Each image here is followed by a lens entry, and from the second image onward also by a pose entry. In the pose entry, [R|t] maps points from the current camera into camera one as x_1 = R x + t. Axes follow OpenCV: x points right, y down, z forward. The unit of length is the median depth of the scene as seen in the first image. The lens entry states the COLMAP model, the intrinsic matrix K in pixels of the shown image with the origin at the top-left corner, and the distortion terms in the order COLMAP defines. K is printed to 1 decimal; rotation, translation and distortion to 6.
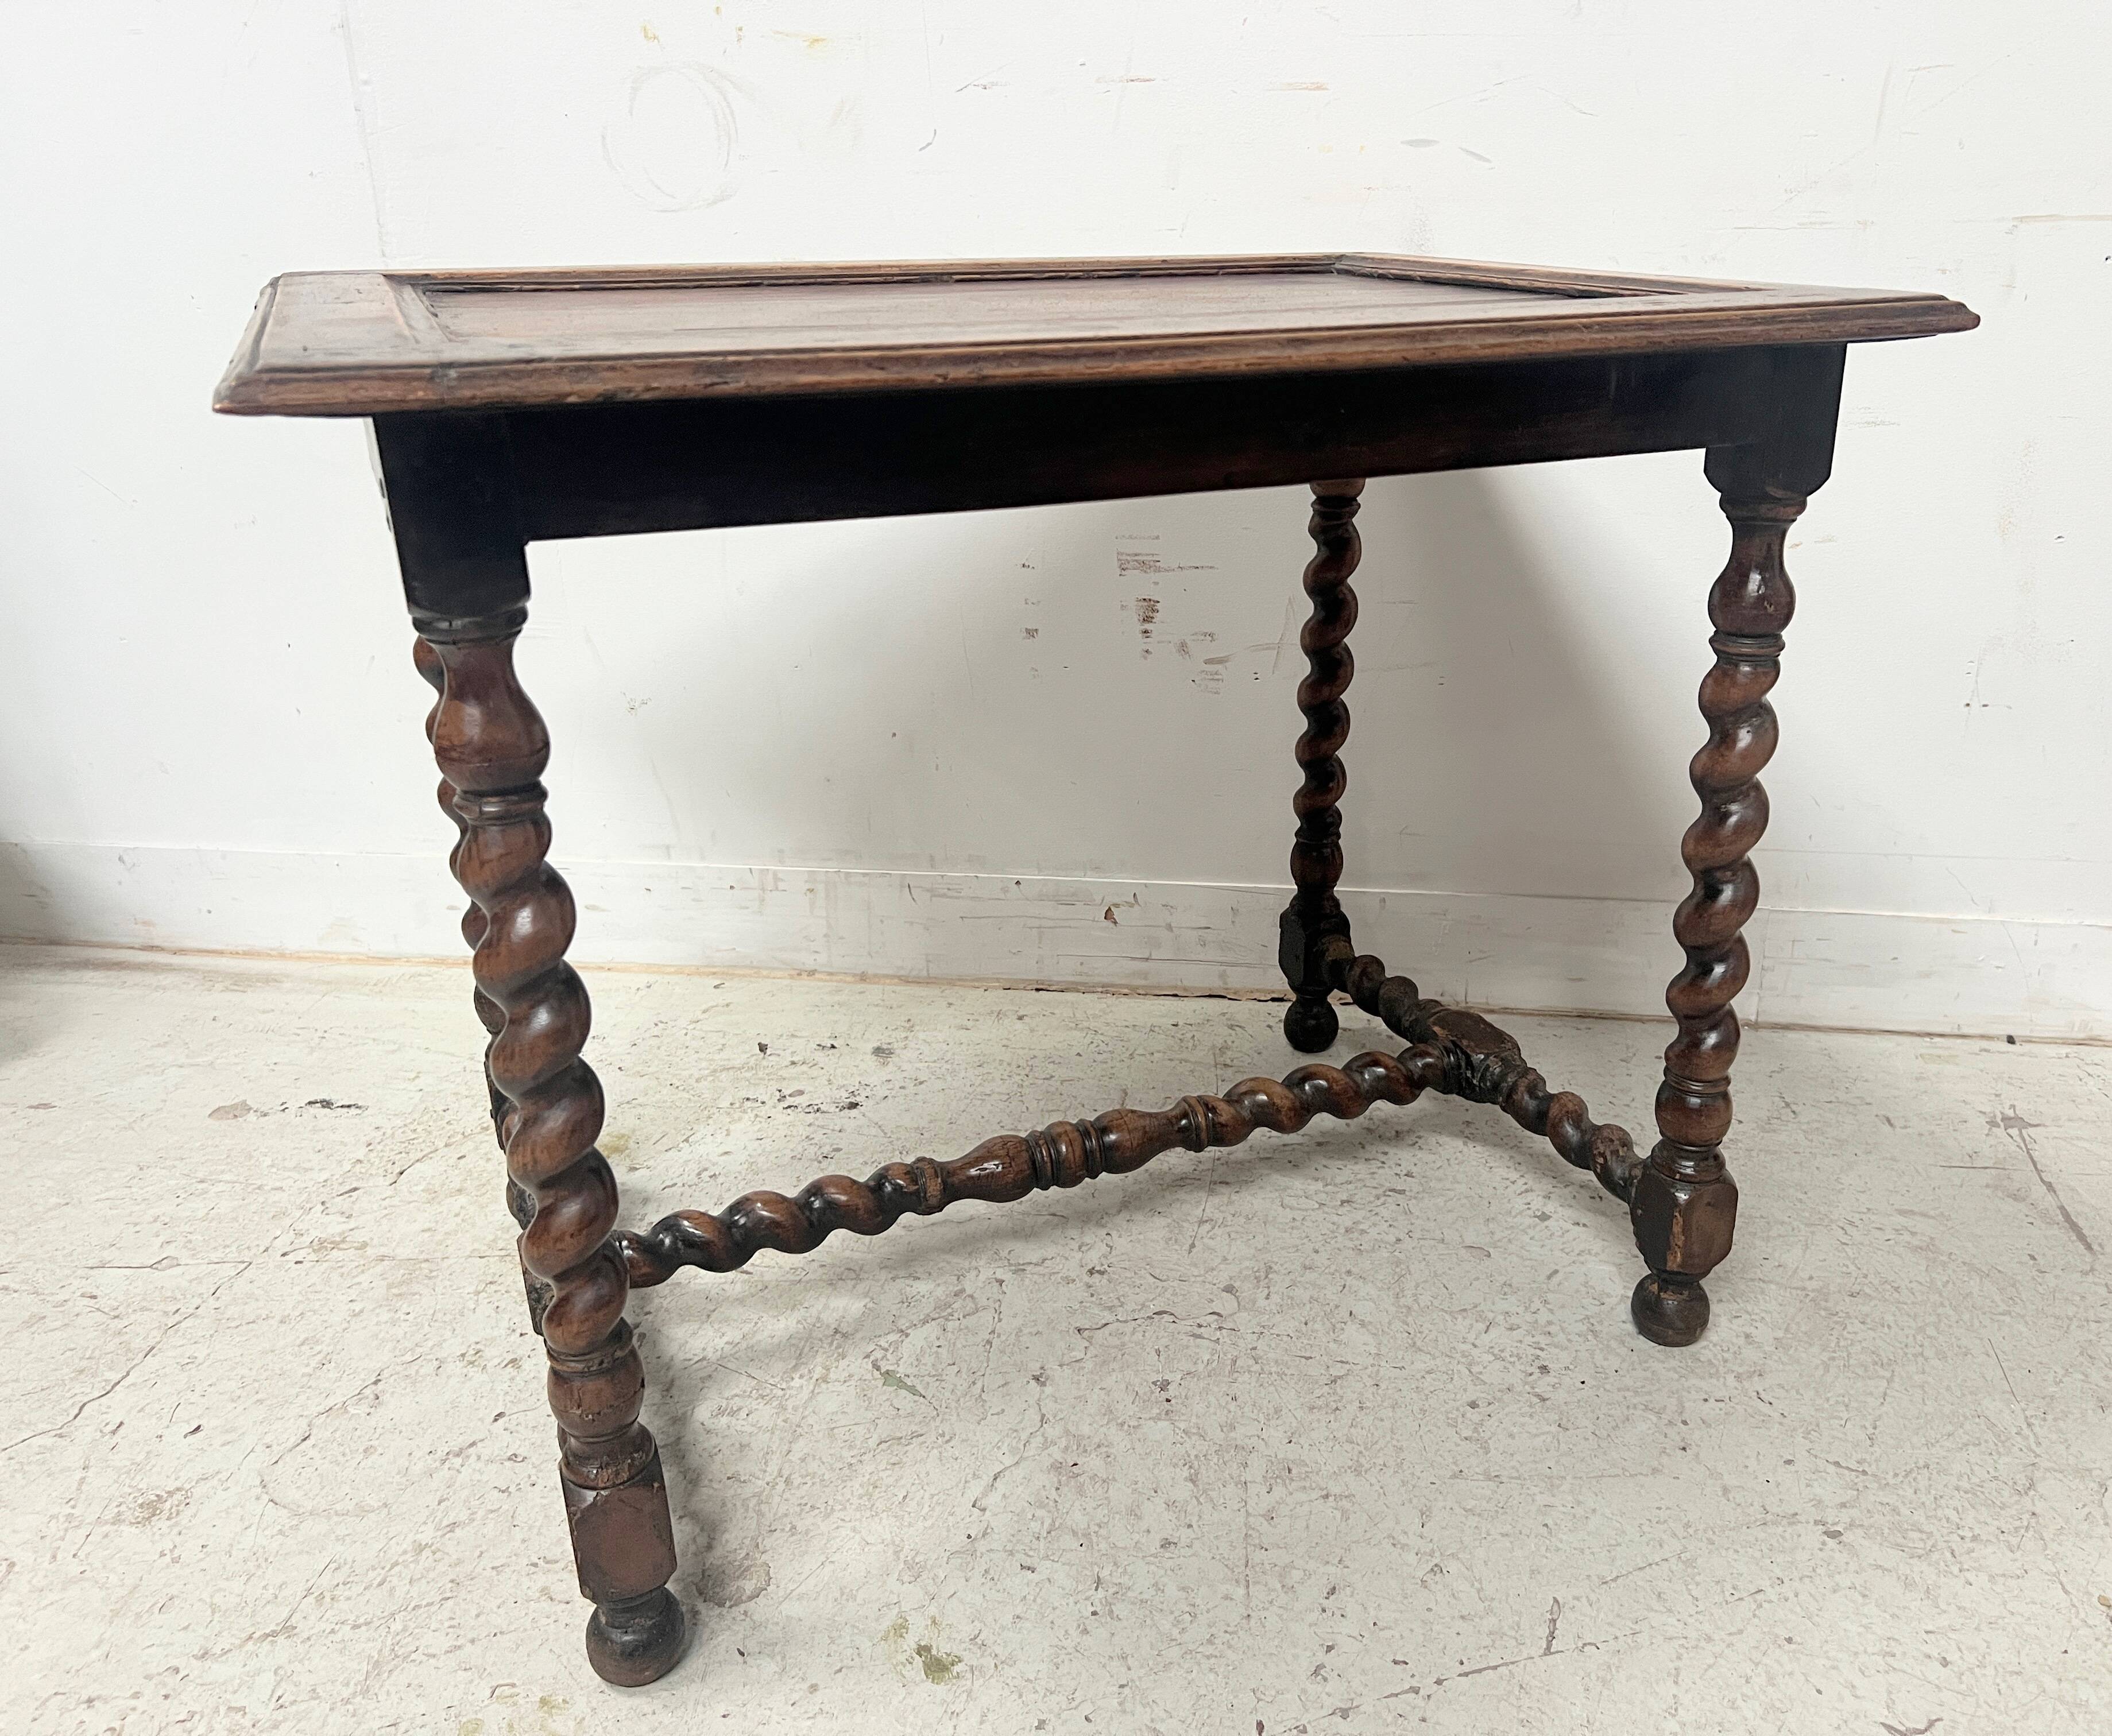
lens RADIAL K [[1748.1, 0, 1167.4], [0, 1748.1, 837.1], [0, 0, 1]] dist [0.053624, -0.067262]
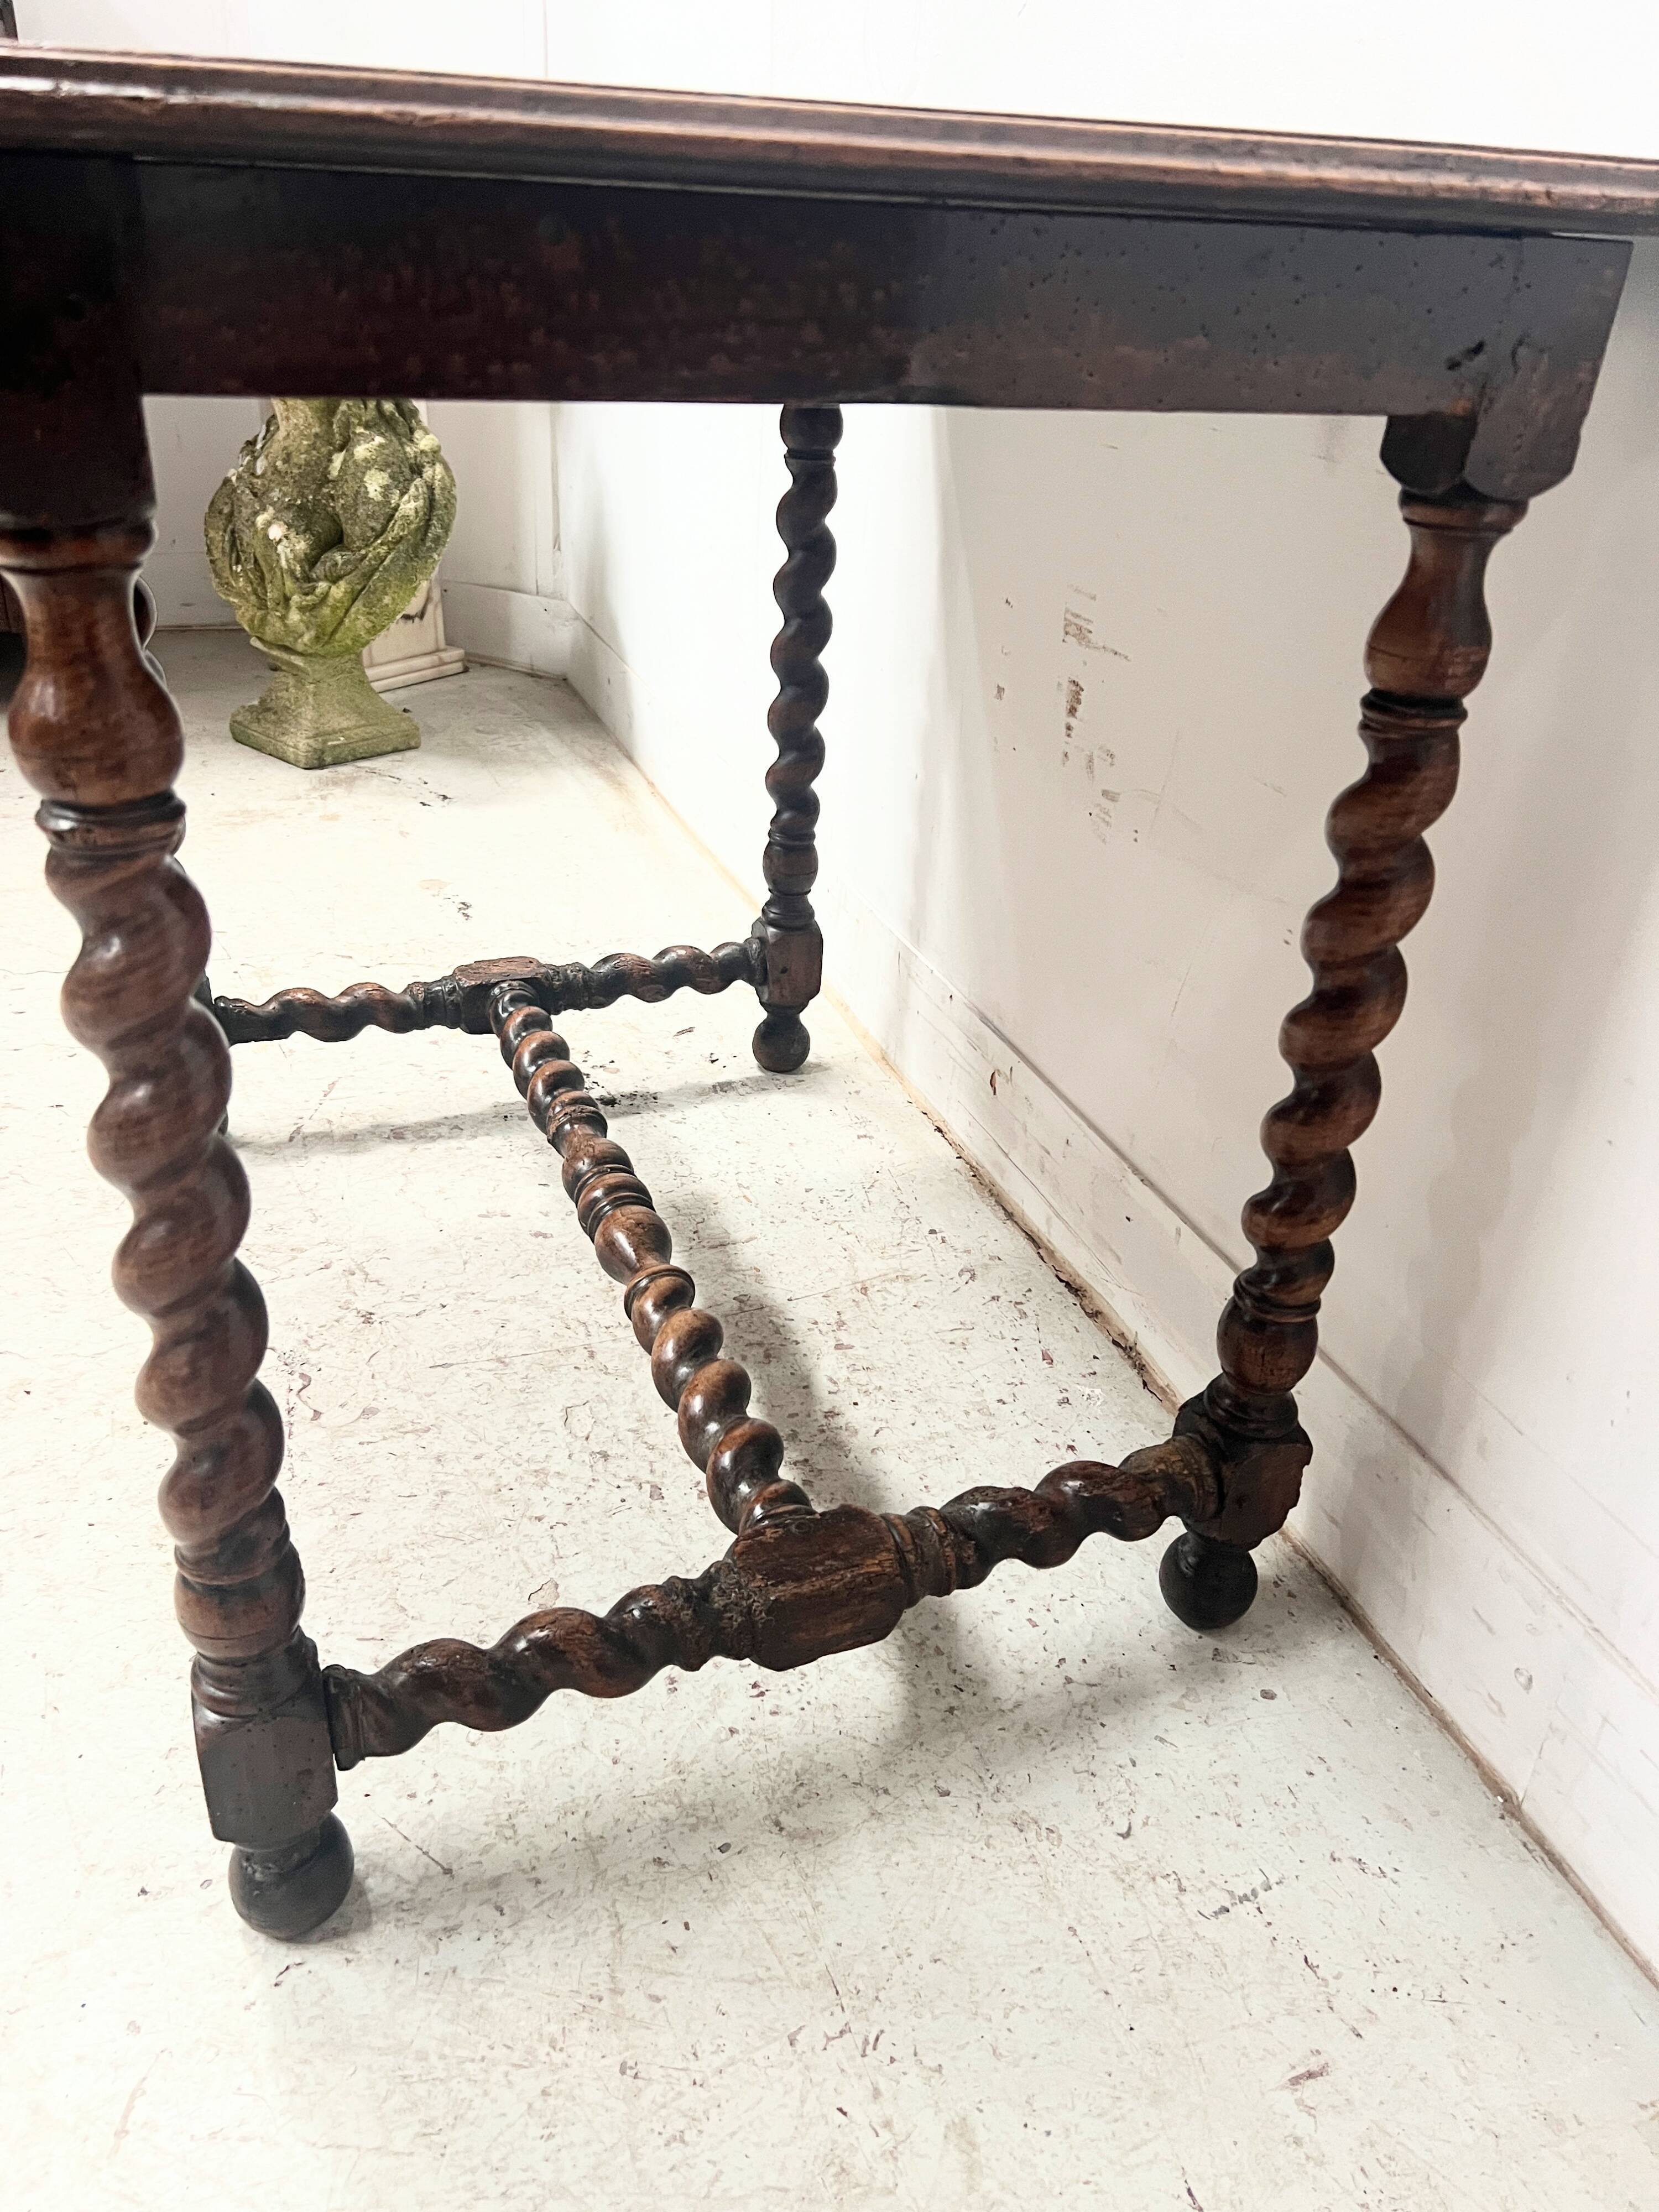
lens RADIAL K [[1662.0, 0, 823.3], [0, 1662.0, 1099.0], [0, 0, 1]] dist [0.043671, -0.060955]
pose [[0.458473, 0.444075, -0.769805, 0.700531], [-0.357522, 0.885184, 0.297704, -0.196040], [0.813622, 0.138733, 0.564600, 0.719123]]
